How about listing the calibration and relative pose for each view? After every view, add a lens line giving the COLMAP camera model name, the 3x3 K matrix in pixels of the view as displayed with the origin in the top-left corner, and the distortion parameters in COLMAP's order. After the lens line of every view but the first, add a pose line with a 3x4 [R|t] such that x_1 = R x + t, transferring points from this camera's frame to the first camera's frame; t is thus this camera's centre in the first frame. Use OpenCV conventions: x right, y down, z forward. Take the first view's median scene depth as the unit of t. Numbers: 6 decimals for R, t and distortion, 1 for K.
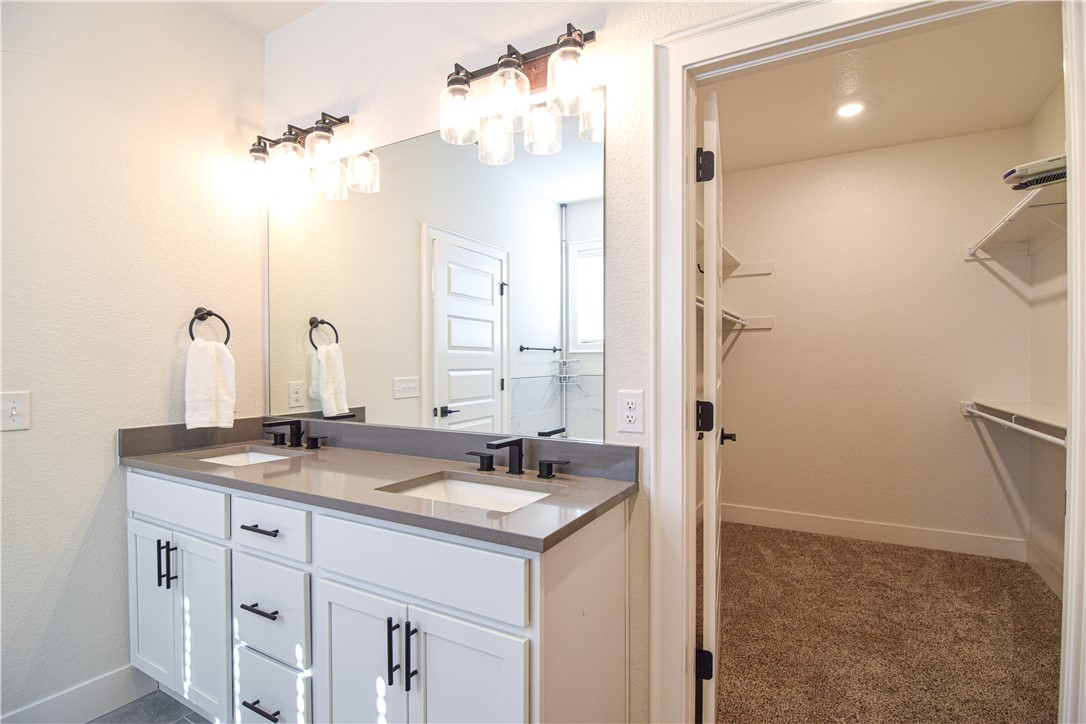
lens RADIAL K [[526.3, 0, 542.1], [0, 526.3, 367.3], [0, 0, 1]] dist [-0.010840, -0.006270]
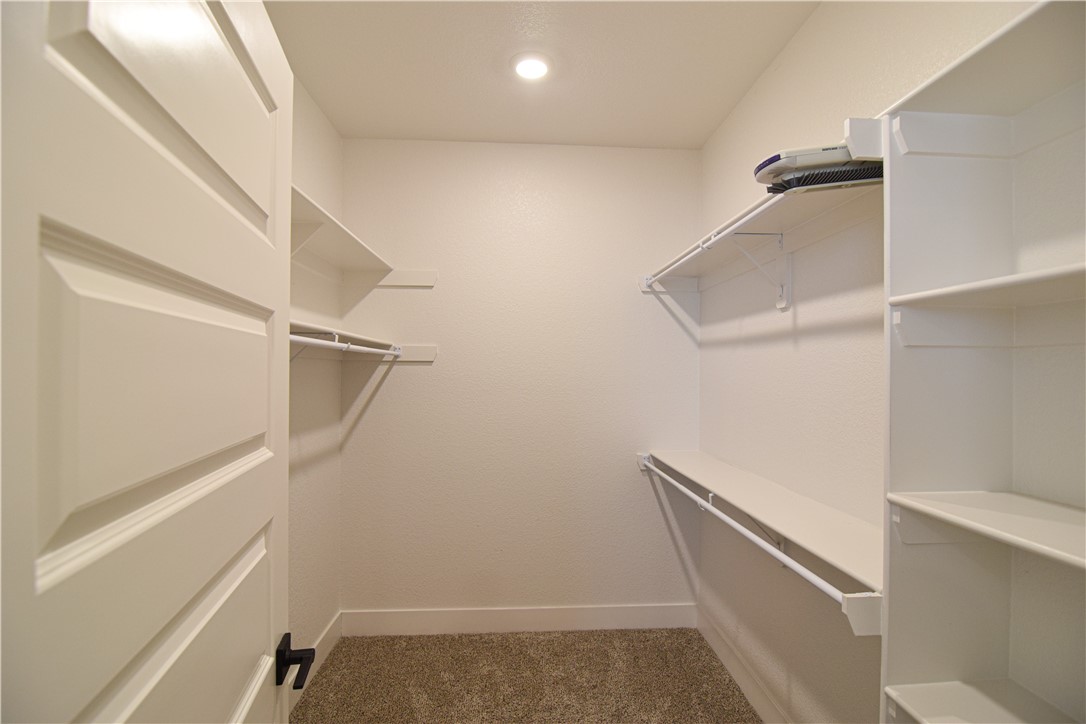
lens RADIAL K [[526.3, 0, 548.6], [0, 526.3, 361.8], [0, 0, 1]] dist [-0.010840, -0.006270]
pose [[0.832905, 0.011641, 0.553294, 0.128438], [-0.001018, 0.999809, -0.019503, -0.046658], [-0.553416, 0.015681, 0.832758, 0.233268]]
